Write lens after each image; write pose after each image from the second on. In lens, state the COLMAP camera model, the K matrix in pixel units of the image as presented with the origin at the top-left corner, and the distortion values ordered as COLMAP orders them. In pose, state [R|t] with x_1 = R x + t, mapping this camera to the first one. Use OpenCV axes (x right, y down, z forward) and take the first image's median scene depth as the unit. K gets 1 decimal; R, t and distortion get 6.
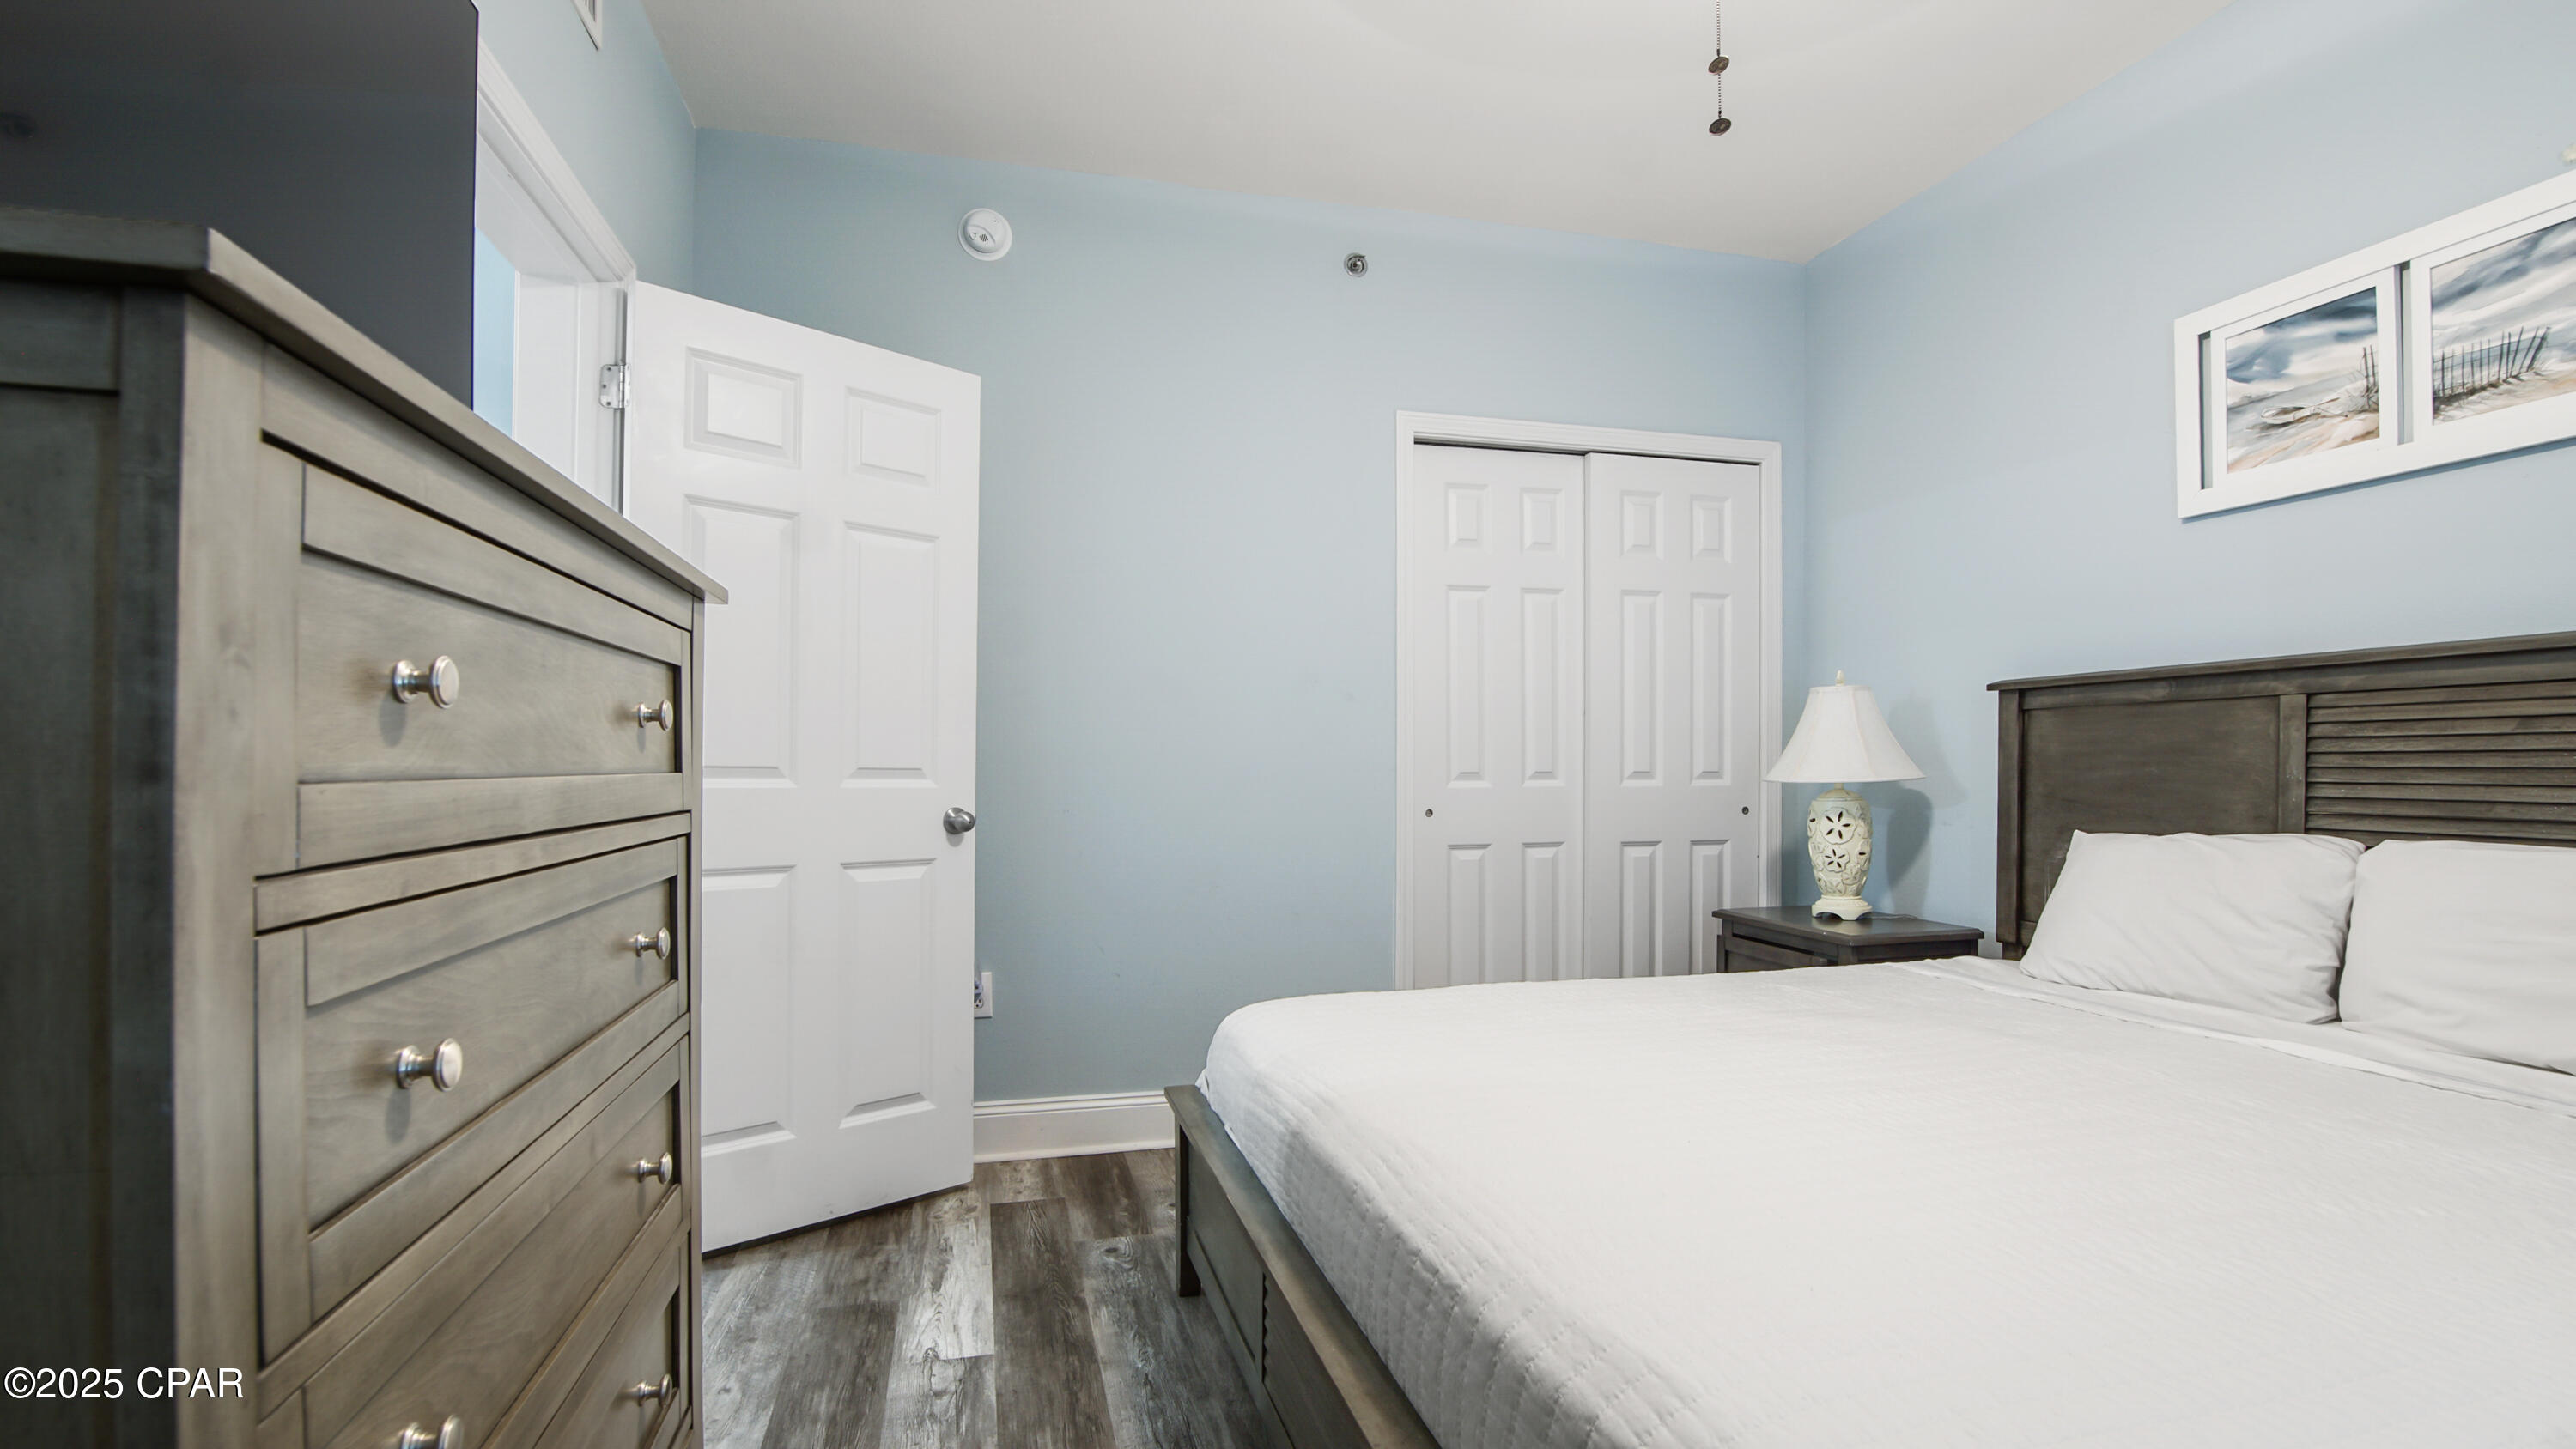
lens RADIAL K [[1189.5, 0, 1300.1], [0, 1189.5, 749.9], [0, 0, 1]] dist [-0.003850, -0.000322]
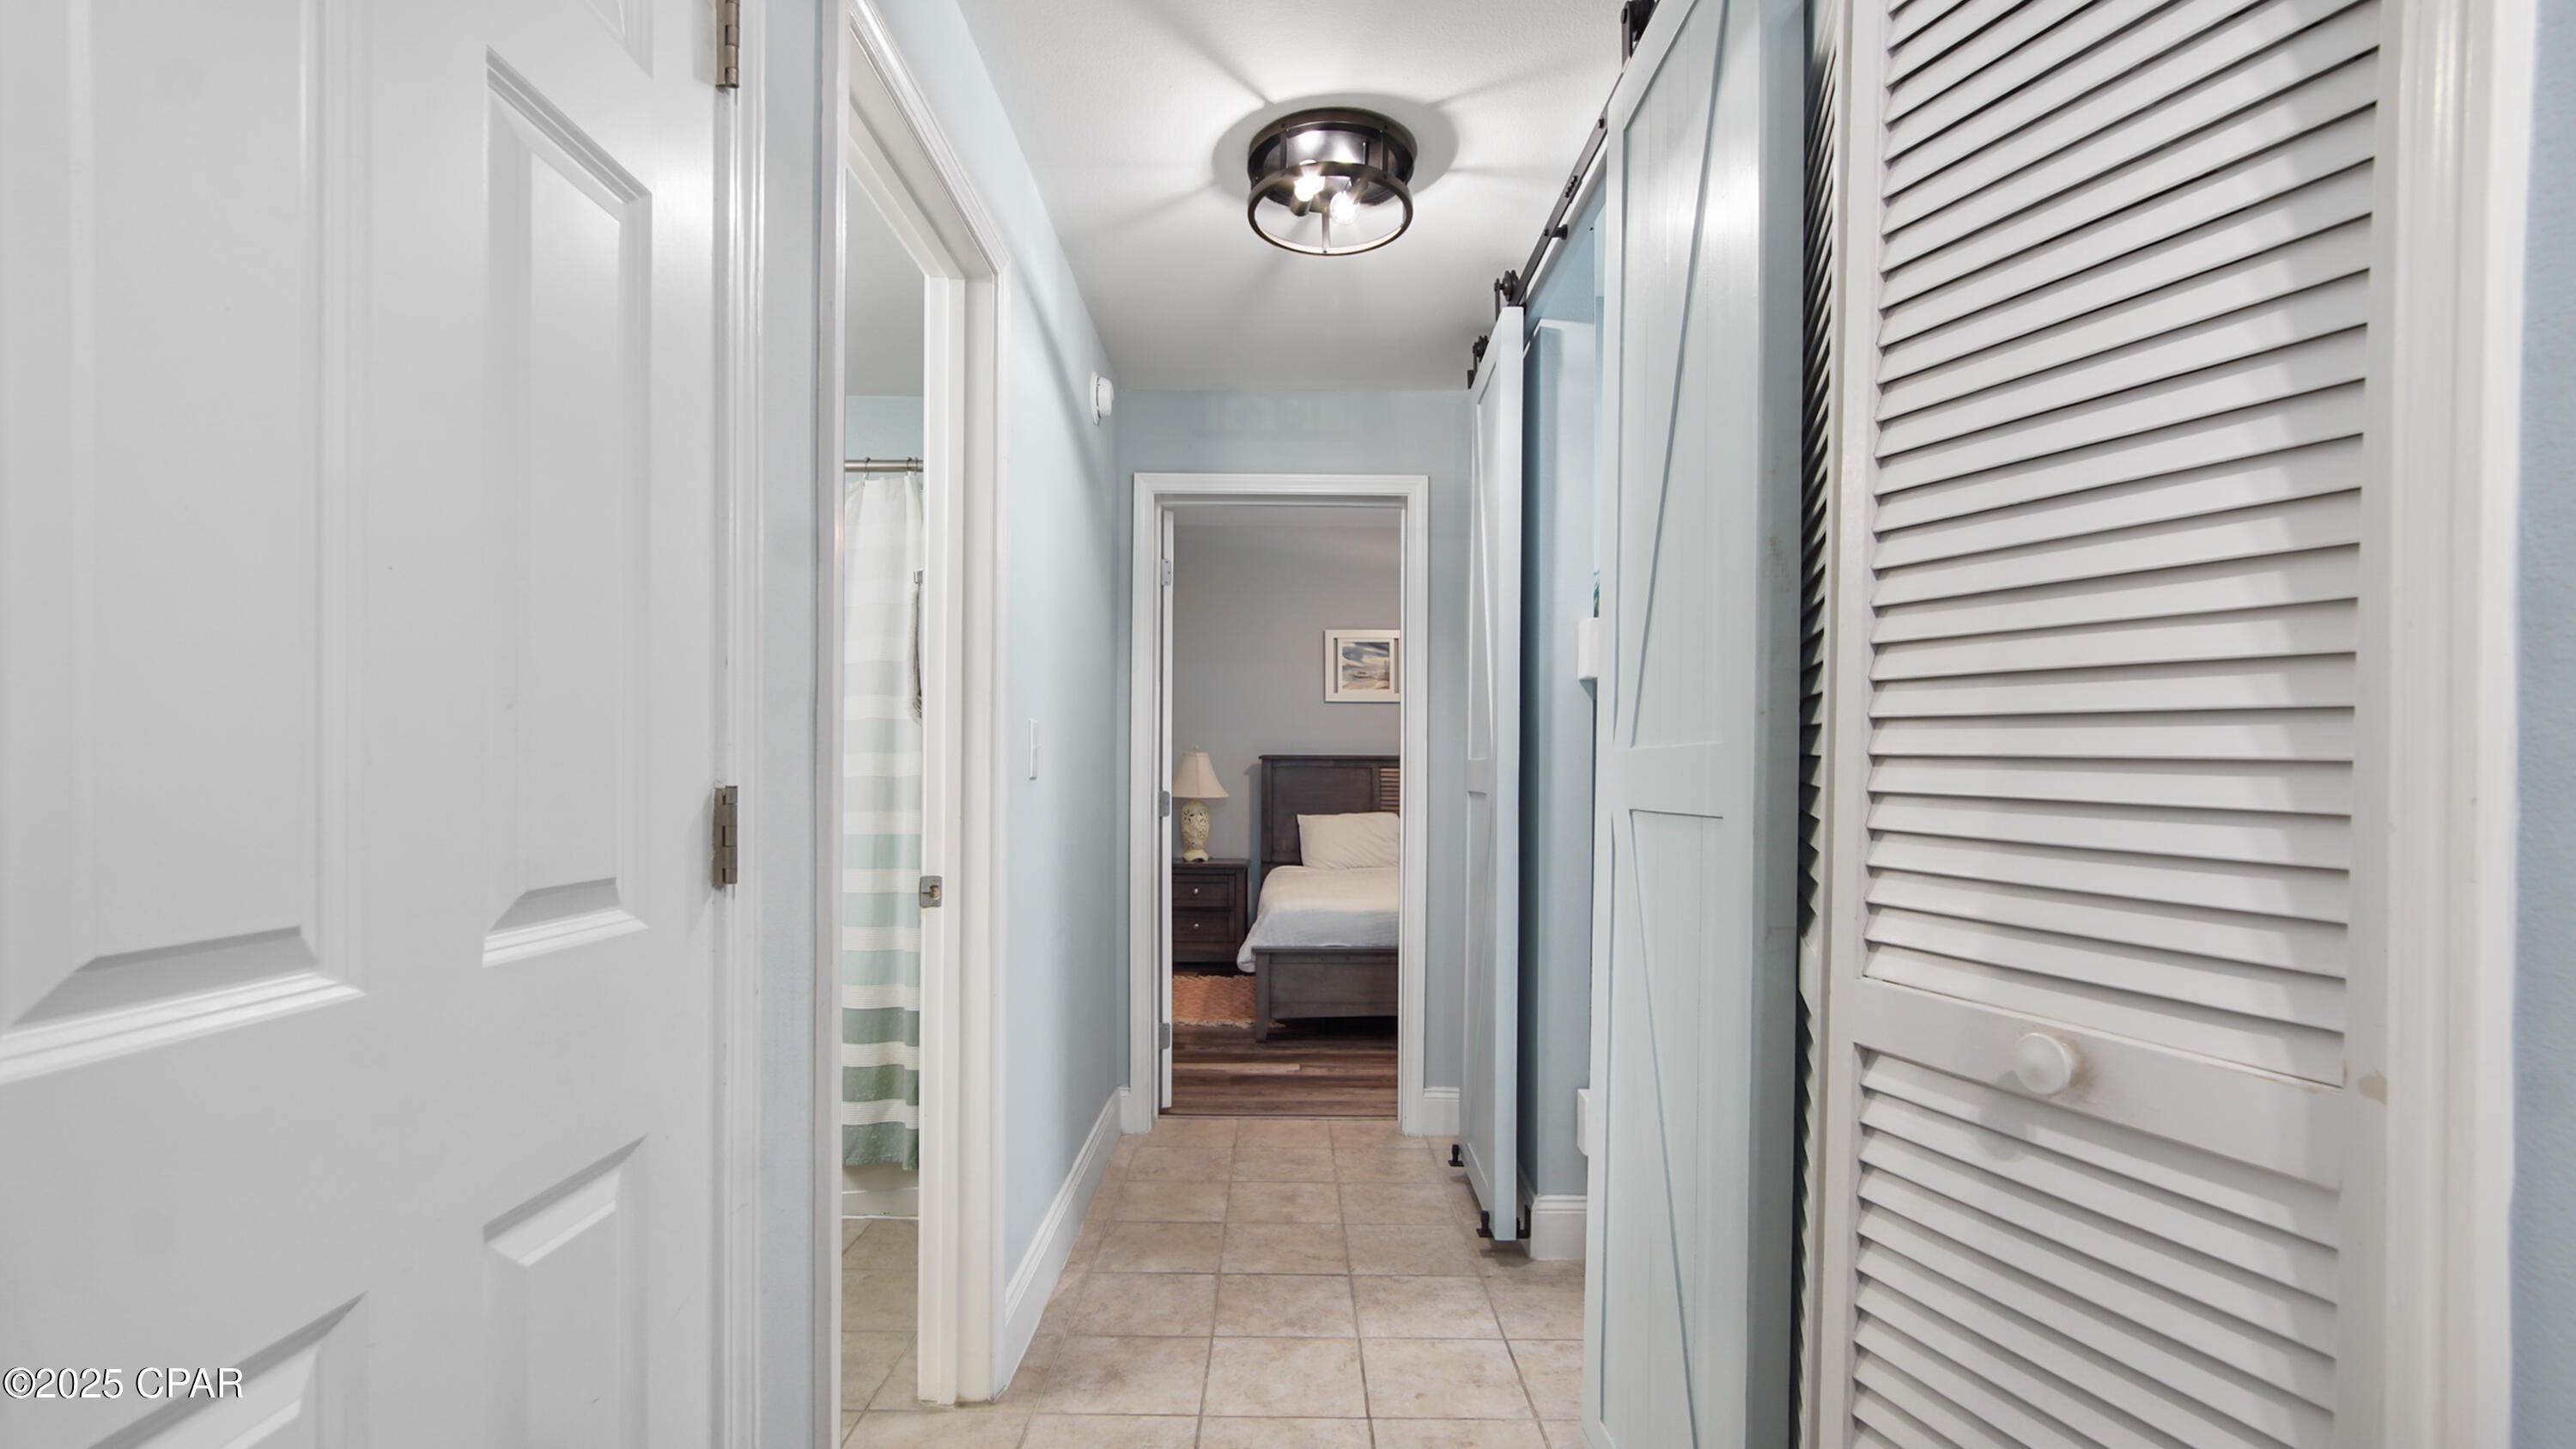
lens RADIAL K [[1189.9, 0, 1300.1], [0, 1189.9, 749.9], [0, 0, 1]] dist [-0.003850, -0.000322]
pose [[0.236950, 0.017978, 0.971355, -2.240371], [-0.020128, 0.999705, -0.013593, -0.046132], [-0.971313, -0.016331, 0.237242, 0.442994]]
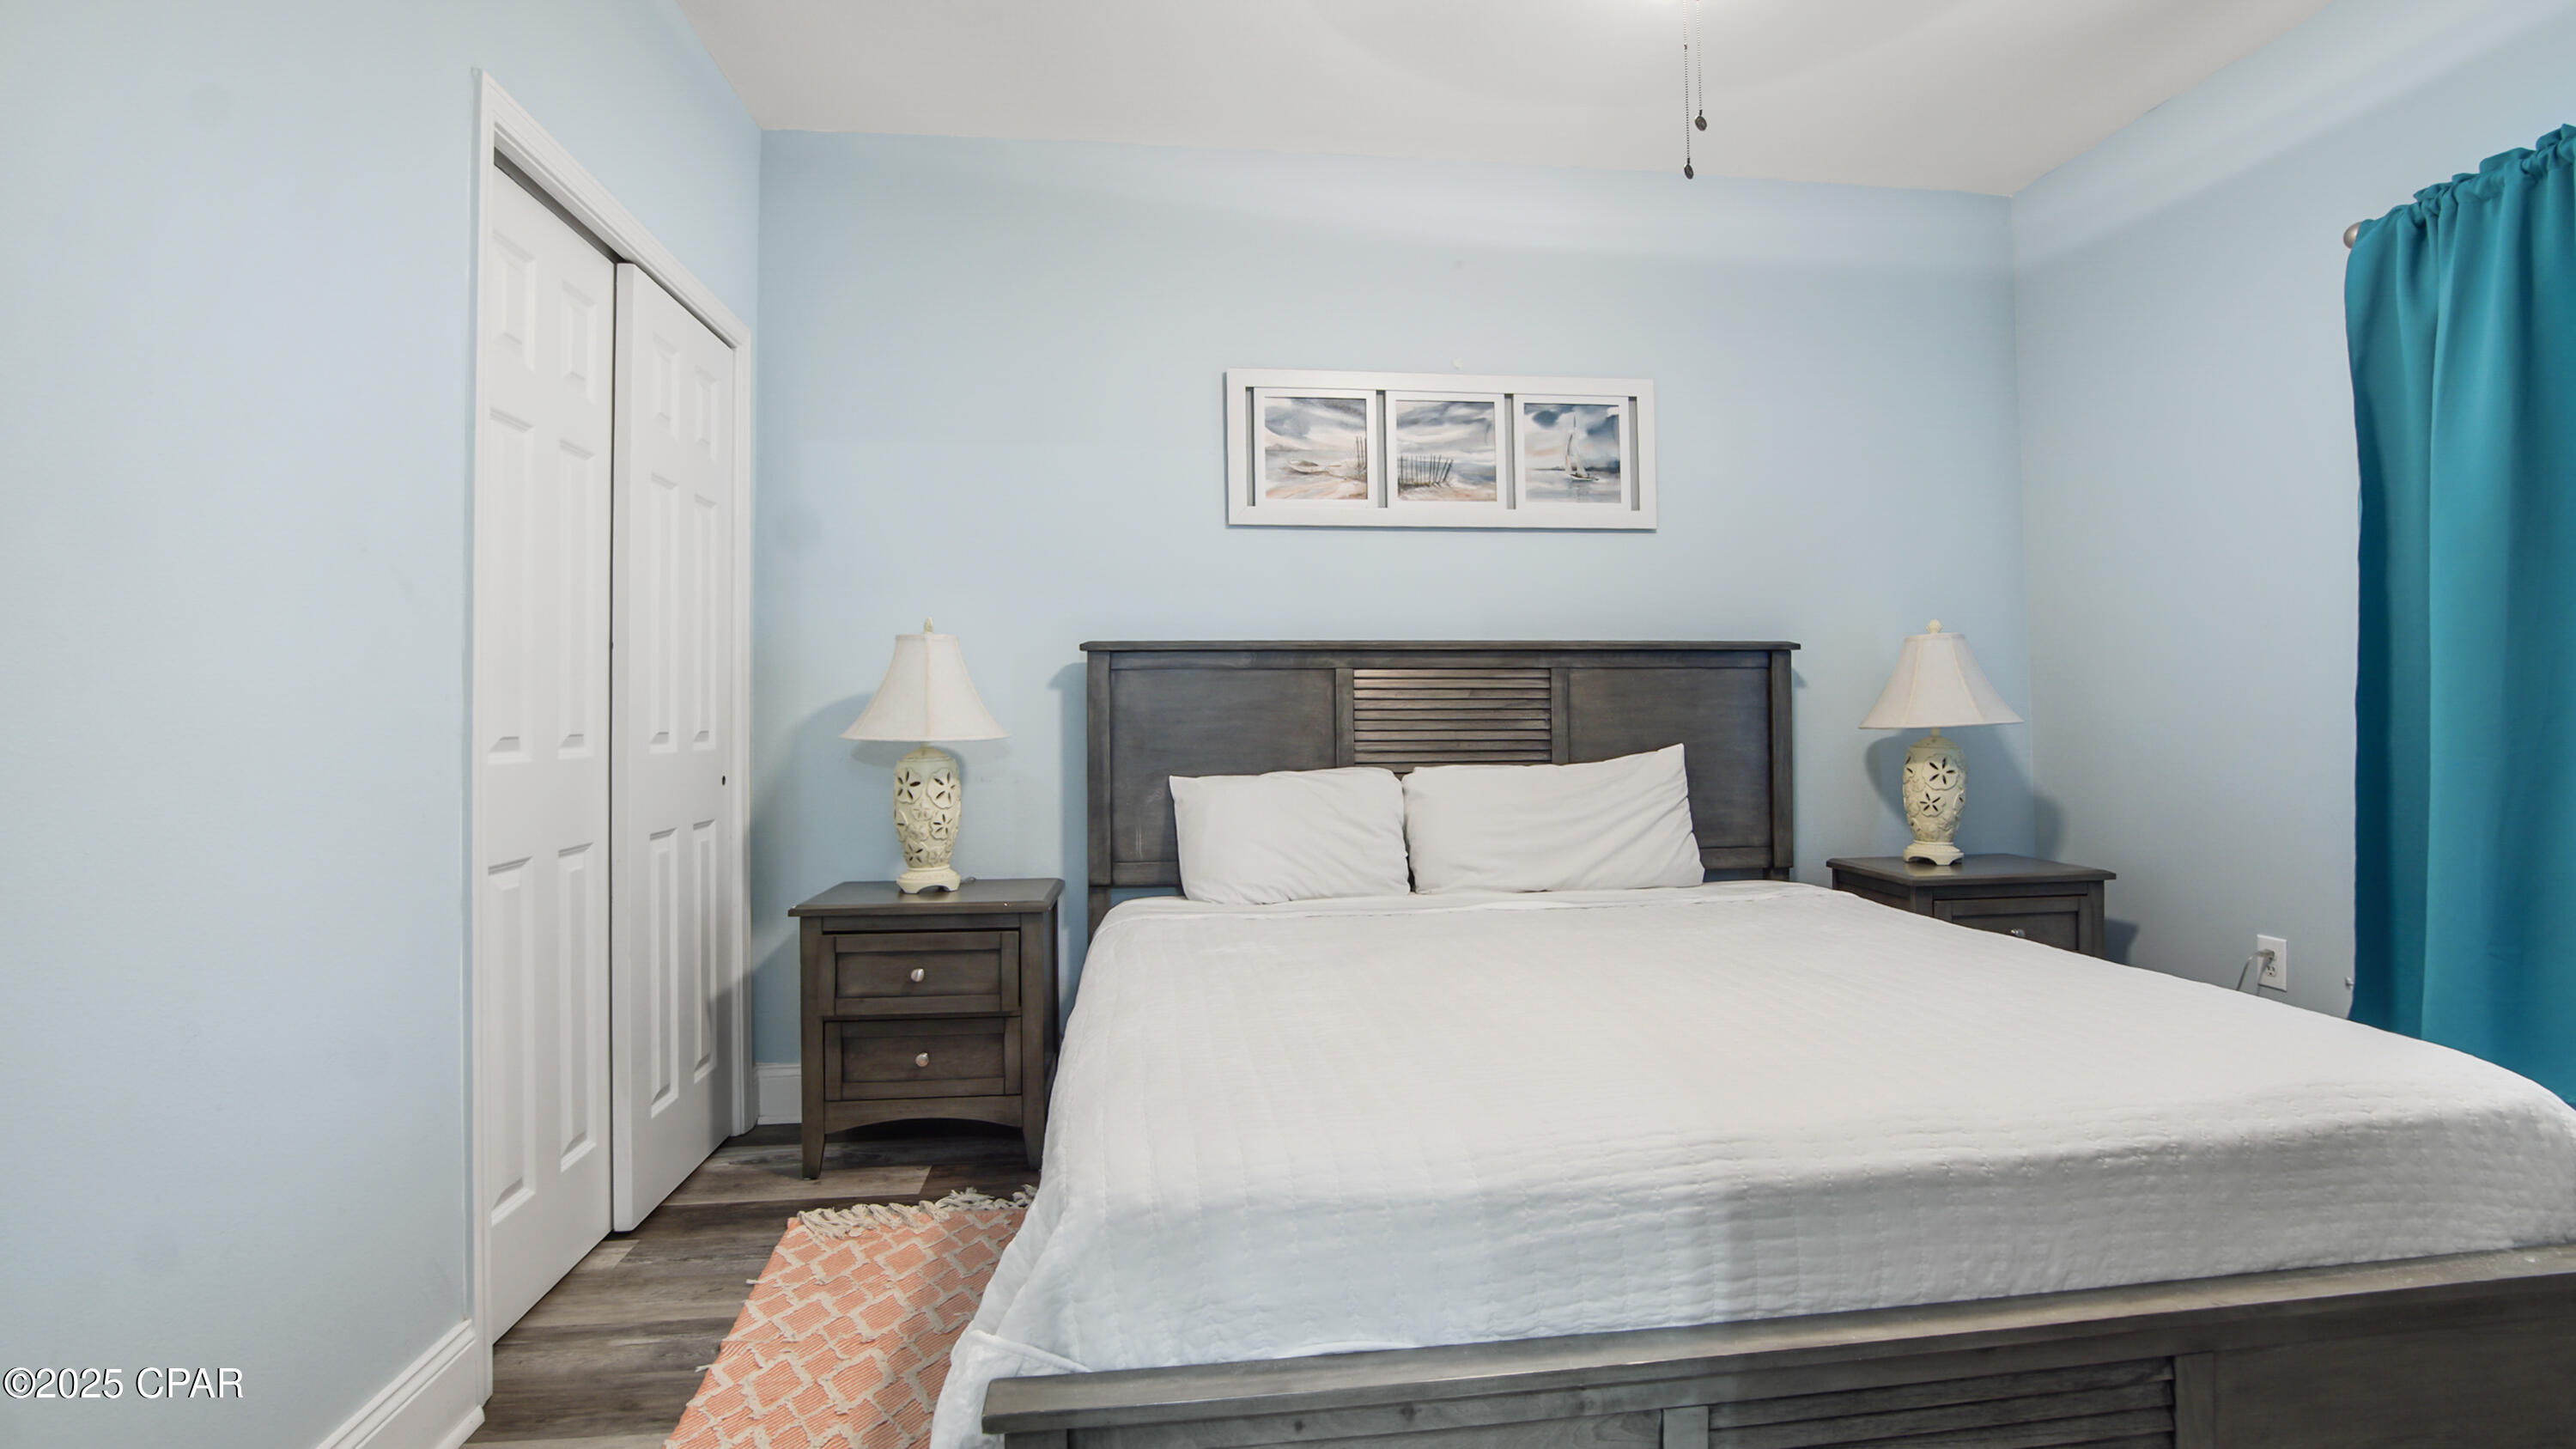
lens RADIAL K [[1220.5, 0, 1290.3], [0, 1220.5, 677.9], [0, 0, 1]] dist [-0.002754, -0.000137]
pose [[0.136172, 0.032572, 0.990150, -0.603465], [-0.005856, 0.999468, -0.032073, 0.011618], [-0.990668, -0.001431, 0.136290, 0.854266]]
